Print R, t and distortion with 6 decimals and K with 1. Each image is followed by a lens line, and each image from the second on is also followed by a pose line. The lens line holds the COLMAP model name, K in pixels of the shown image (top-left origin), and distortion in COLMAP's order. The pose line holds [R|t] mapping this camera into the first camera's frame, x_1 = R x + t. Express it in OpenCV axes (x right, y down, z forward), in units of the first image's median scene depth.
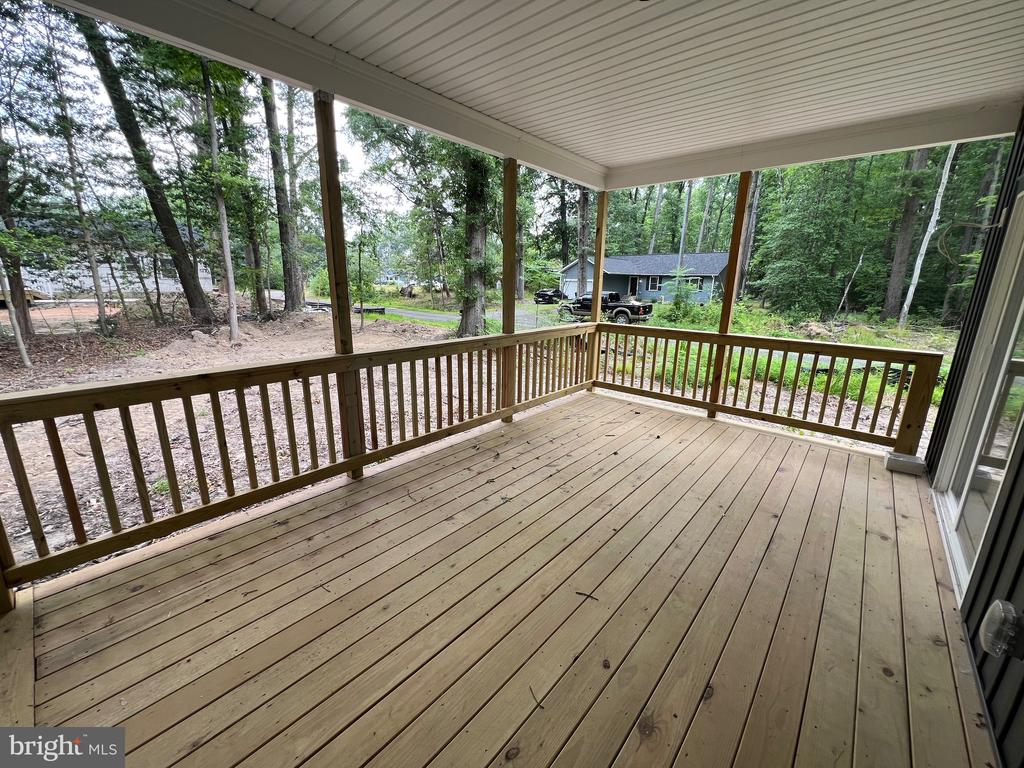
lens RADIAL K [[416.4, 0, 514.2], [0, 416.4, 386.2], [0, 0, 1]] dist [0.011966, 0.000368]
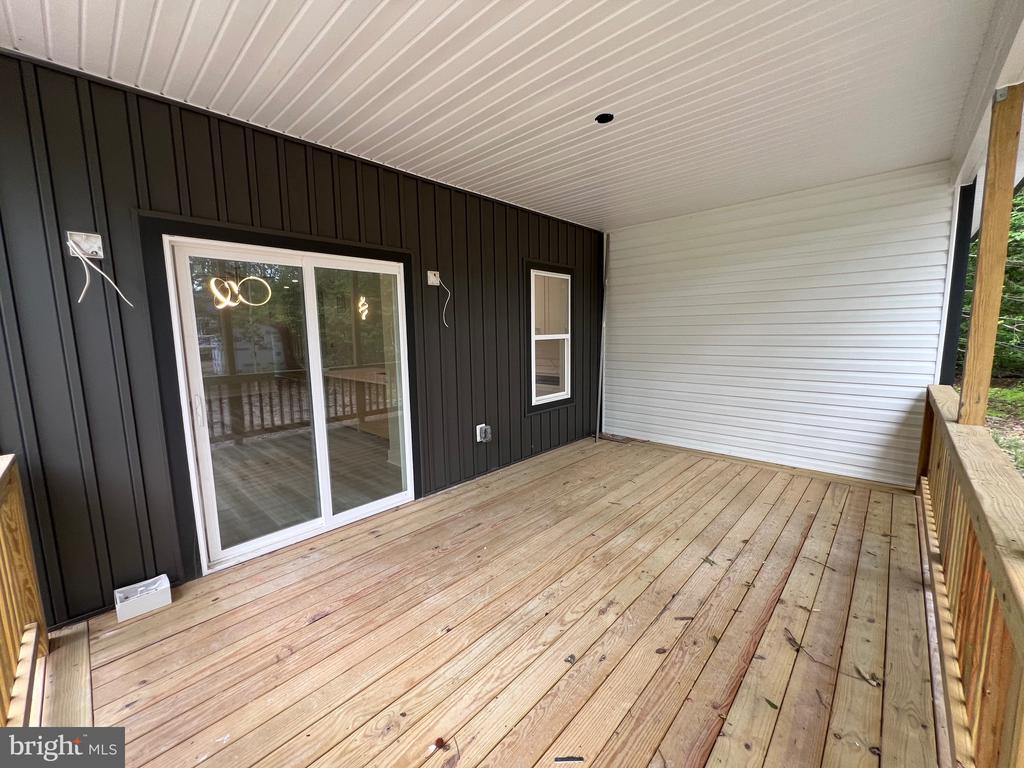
lens RADIAL K [[408.0, 0, 511.6], [0, 408.0, 382.0], [0, 0, 1]] dist [0.019866, 0.000022]
pose [[-0.998983, -0.010602, 0.043822, 0.392655], [0.006246, 0.930044, 0.367395, -0.447006], [-0.044652, 0.367295, -0.929032, 1.775178]]
